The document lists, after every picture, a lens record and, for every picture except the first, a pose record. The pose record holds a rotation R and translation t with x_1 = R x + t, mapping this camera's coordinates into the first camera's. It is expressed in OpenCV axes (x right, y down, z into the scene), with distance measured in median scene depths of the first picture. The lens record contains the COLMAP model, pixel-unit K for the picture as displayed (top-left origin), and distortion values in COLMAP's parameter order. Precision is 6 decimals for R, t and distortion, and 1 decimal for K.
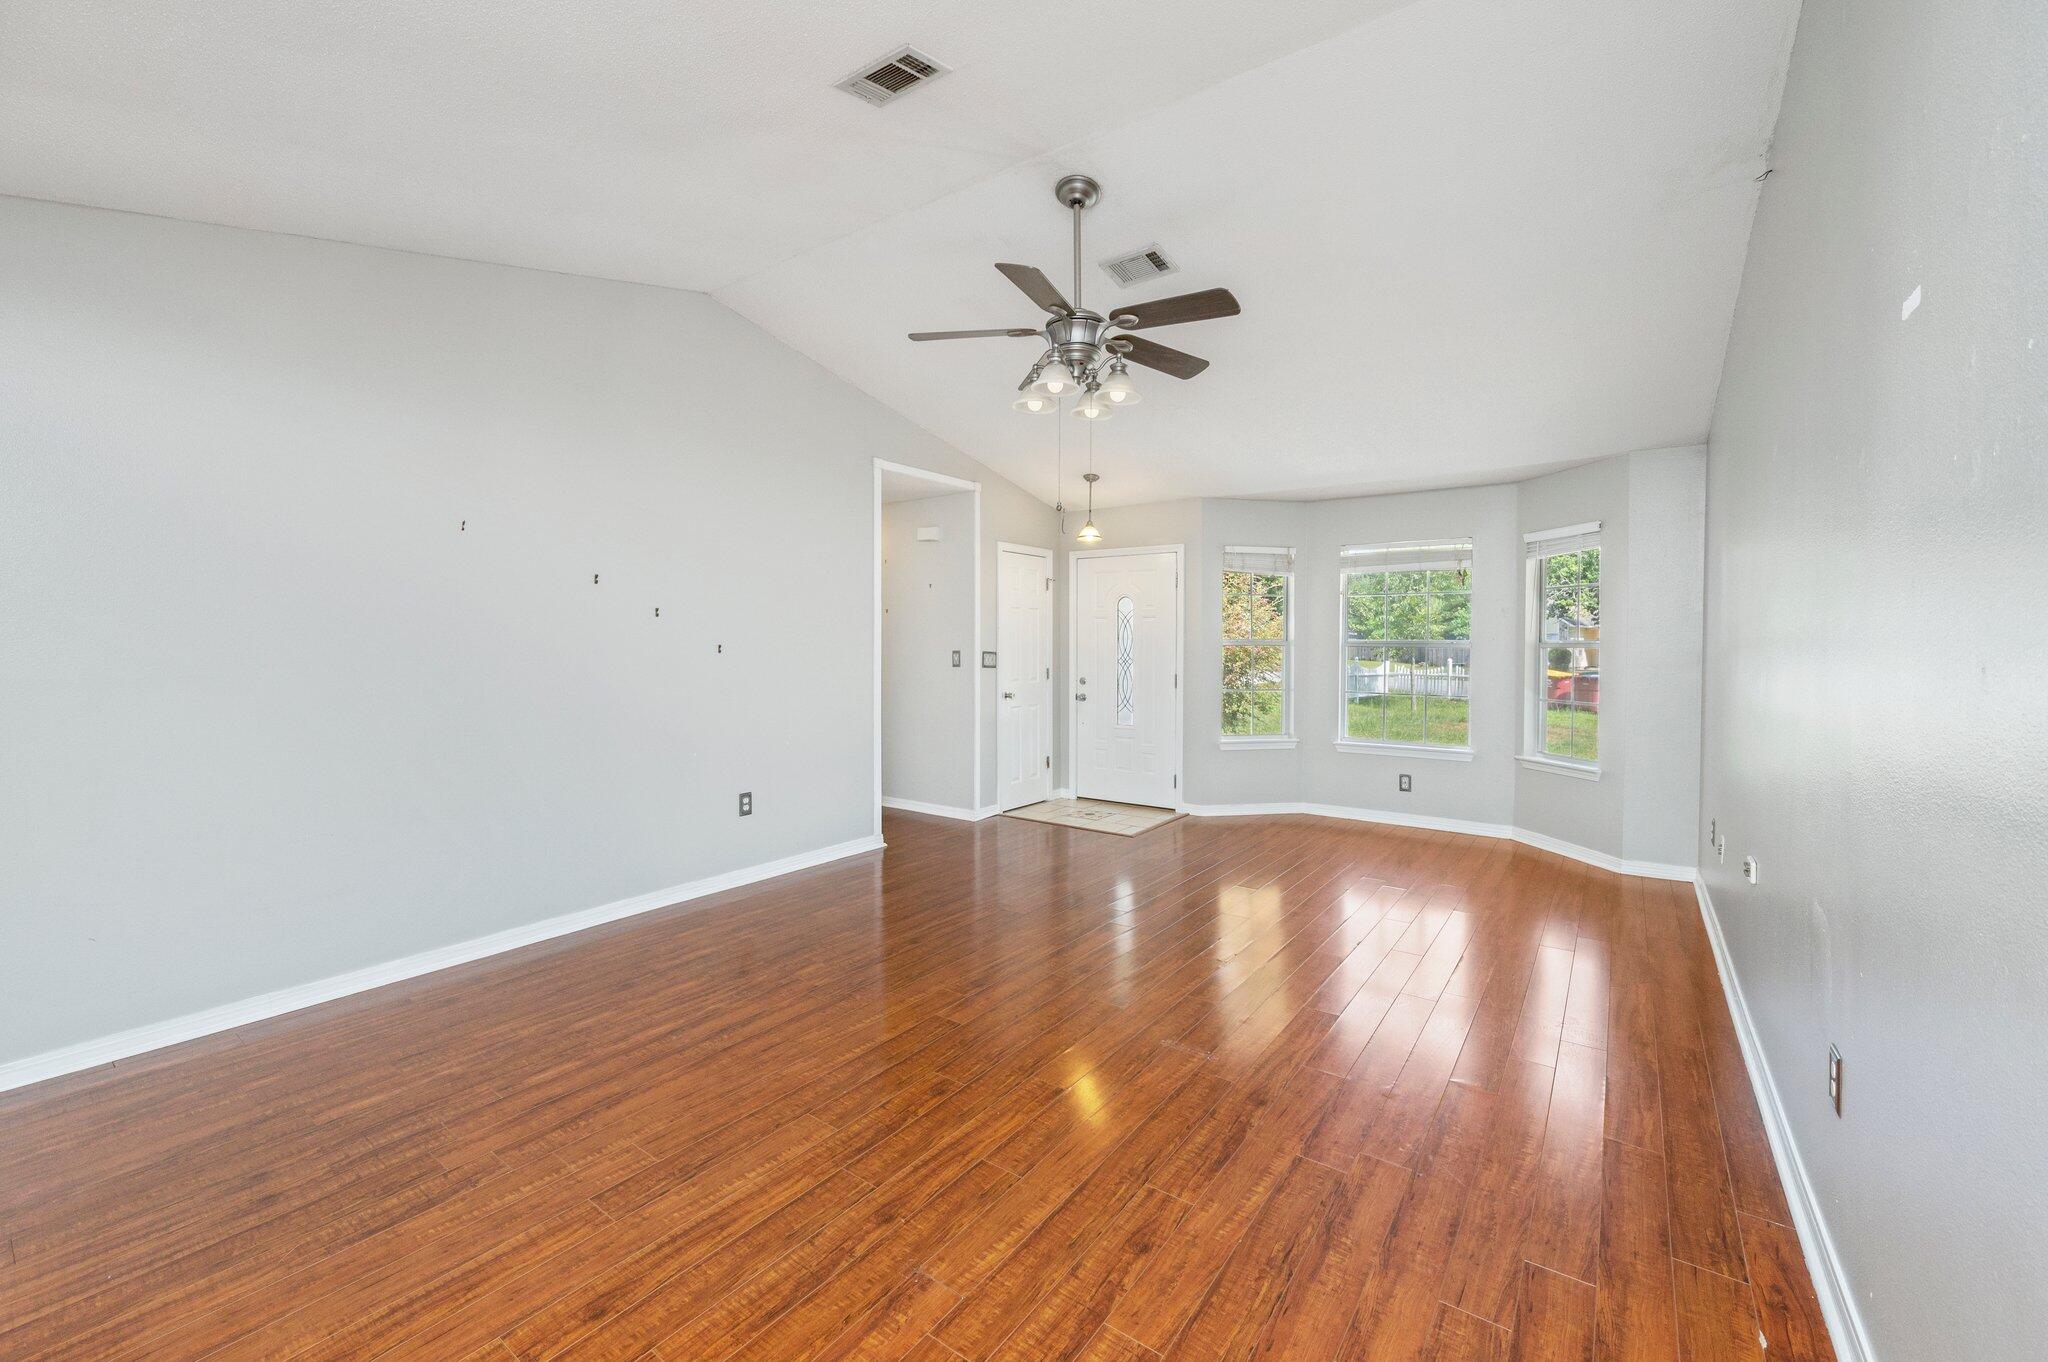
lens RADIAL K [[841.5, 0, 1030.6], [0, 841.5, 643.1], [0, 0, 1]] dist [-0.008197, 0.000942]
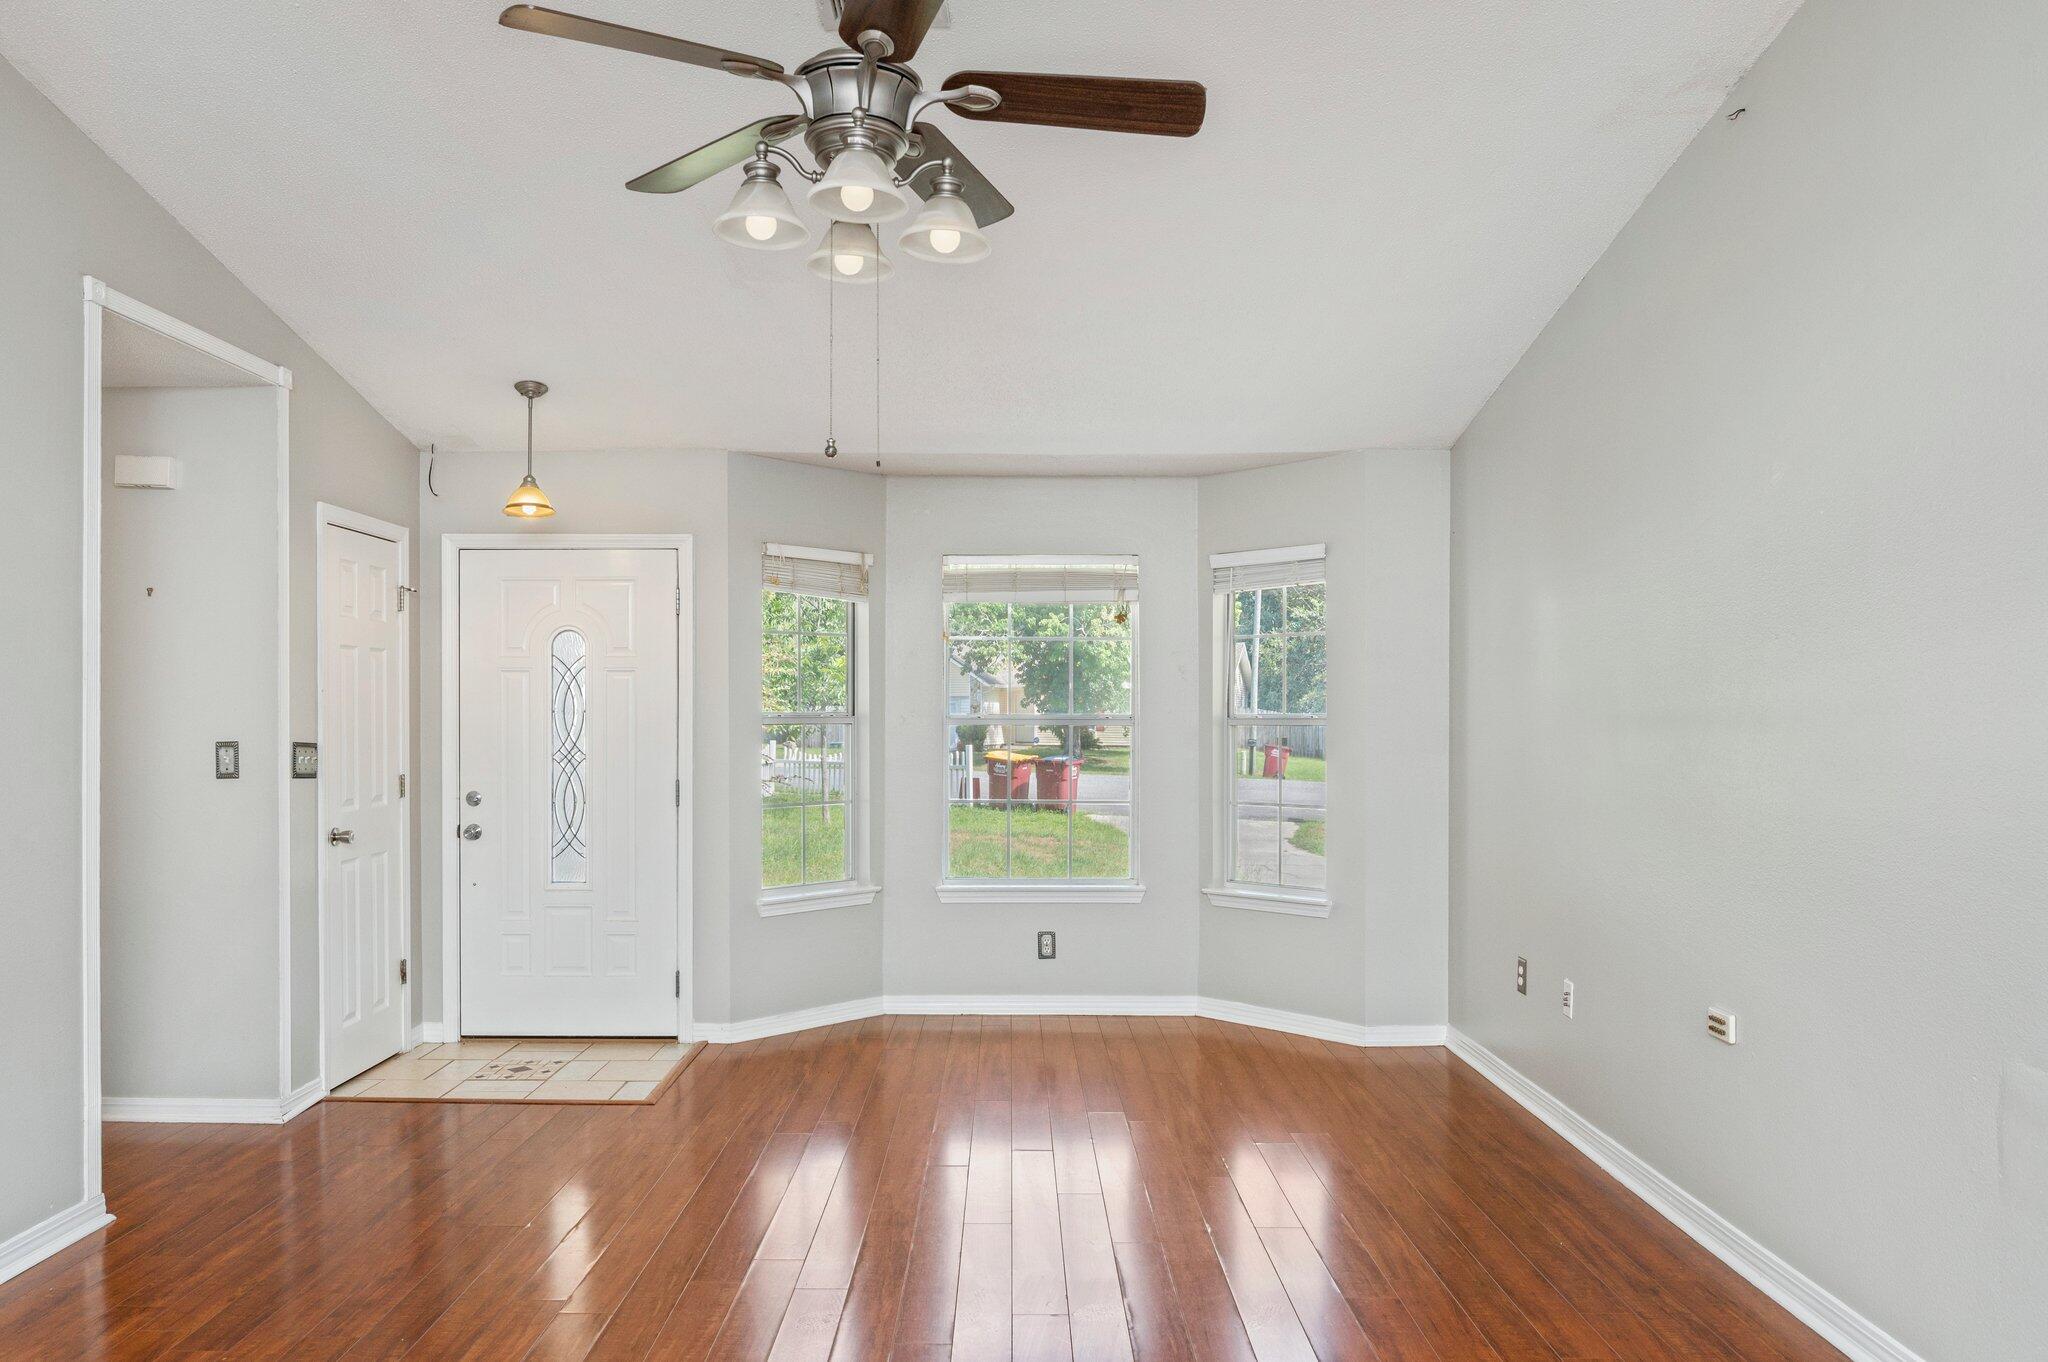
lens RADIAL K [[1452.7, 0, 1026.3], [0, 1452.7, 691.8], [0, 0, 1]] dist [-0.020419, 0.009175]
pose [[0.810892, 0.005116, 0.585174, -0.187634], [0.002694, 0.999919, -0.012475, -0.006312], [-0.585190, 0.011692, 0.810812, 0.138496]]
